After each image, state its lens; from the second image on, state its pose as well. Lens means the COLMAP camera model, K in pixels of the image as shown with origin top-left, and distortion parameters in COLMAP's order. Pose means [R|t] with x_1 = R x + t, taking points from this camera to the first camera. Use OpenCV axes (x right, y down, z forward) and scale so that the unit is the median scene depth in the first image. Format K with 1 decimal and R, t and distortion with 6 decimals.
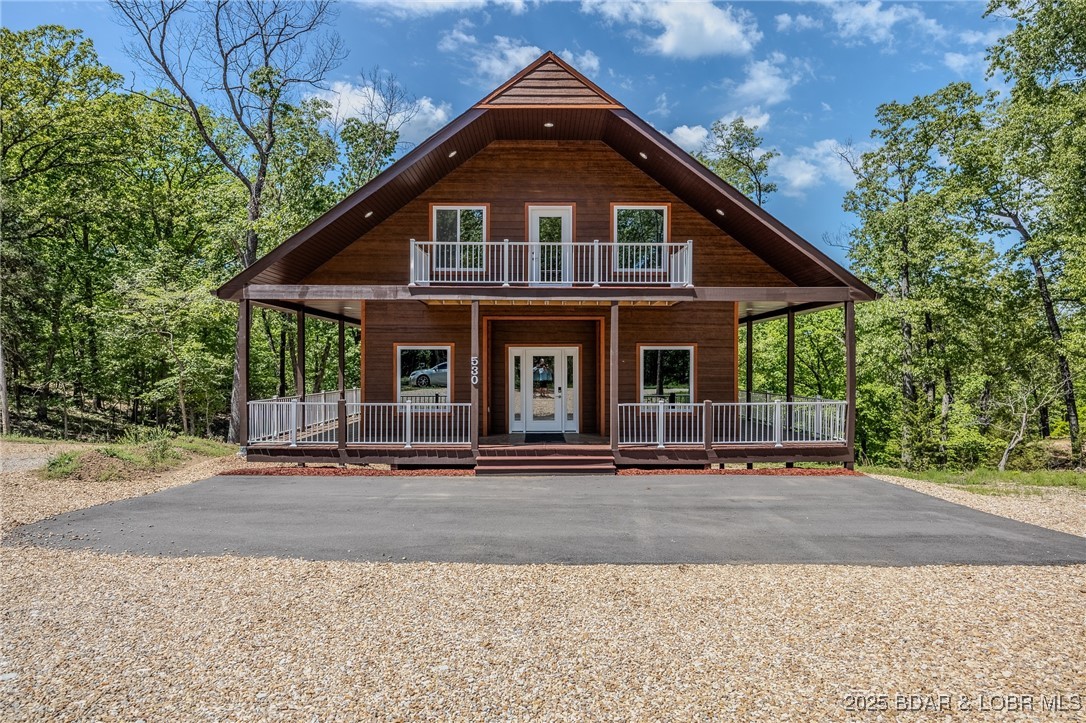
lens RADIAL K [[632.4, 0, 543.0], [0, 632.4, 361.5], [0, 0, 1]] dist [-0.022442, -0.001108]
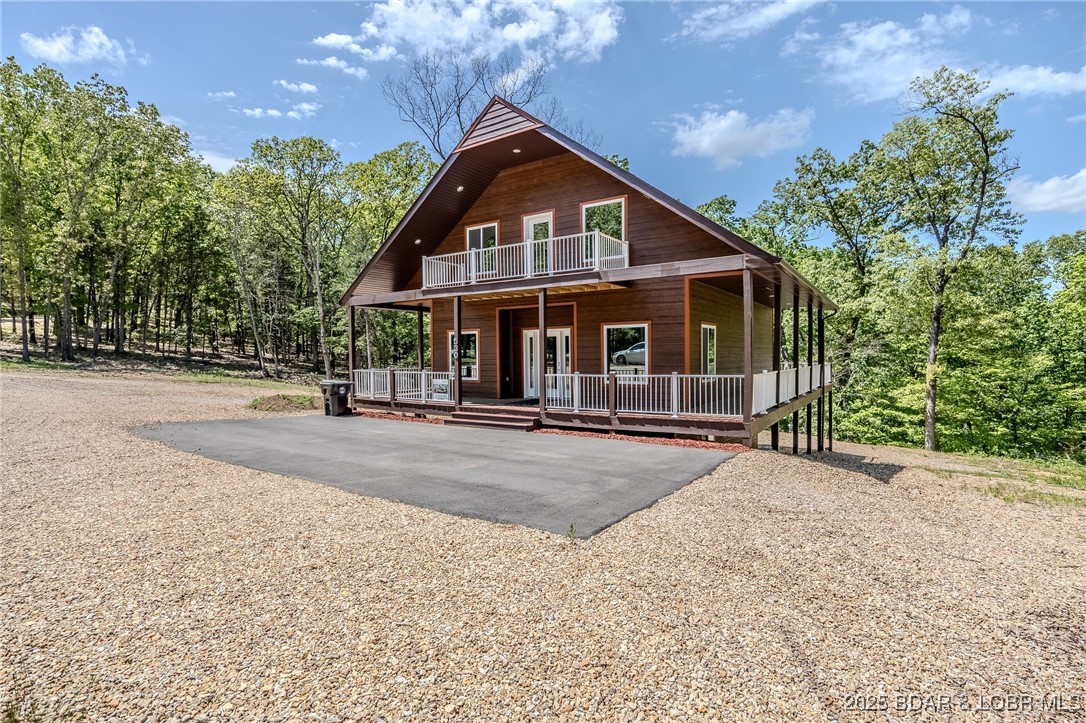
lens RADIAL K [[526.1, 0, 543.0], [0, 526.1, 361.5], [0, 0, 1]] dist [-0.005718, -0.000693]
pose [[0.826471, 0.001317, -0.562978, 0.598583], [0.017301, 0.999466, 0.027738, 0.012703], [0.562714, -0.032665, 0.826006, 0.146839]]
